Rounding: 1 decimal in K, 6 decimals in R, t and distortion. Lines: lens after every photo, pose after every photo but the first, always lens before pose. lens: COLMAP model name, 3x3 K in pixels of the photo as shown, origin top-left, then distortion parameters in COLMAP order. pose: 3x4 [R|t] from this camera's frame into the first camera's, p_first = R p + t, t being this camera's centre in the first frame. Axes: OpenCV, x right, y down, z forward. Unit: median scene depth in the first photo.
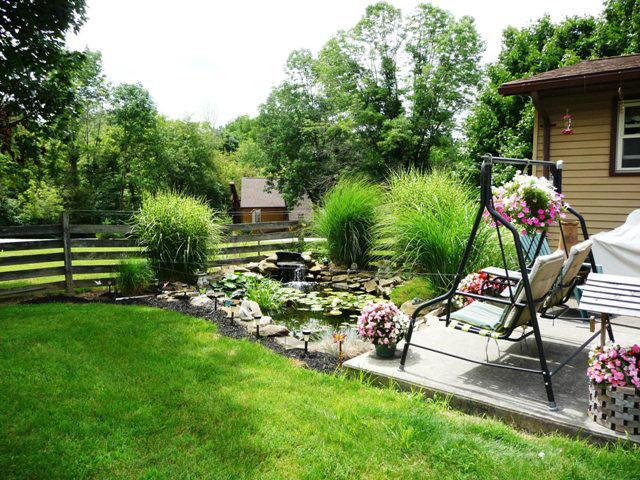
lens RADIAL K [[523.4, 0, 311.3], [0, 523.4, 228.7], [0, 0, 1]] dist [-0.057158, 0.063462]
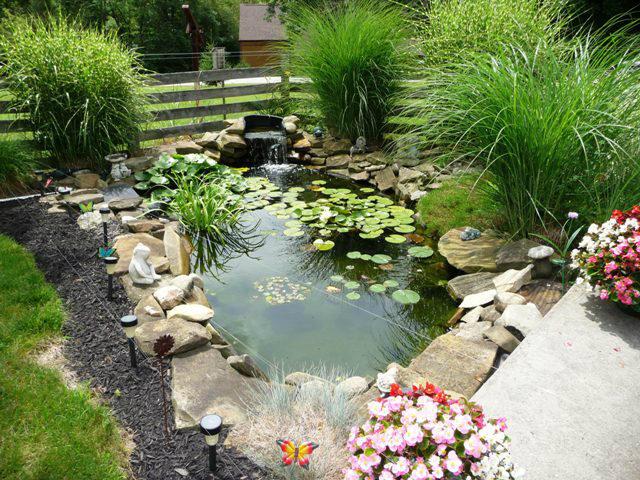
lens RADIAL K [[523.4, 0, 311.3], [0, 523.4, 228.7], [0, 0, 1]] dist [-0.057158, 0.063462]
pose [[0.999762, 0.012011, -0.018226, 0.033456], [-0.005907, 0.952703, 0.303846, -0.022762], [0.021013, -0.303666, 0.952547, 0.348871]]
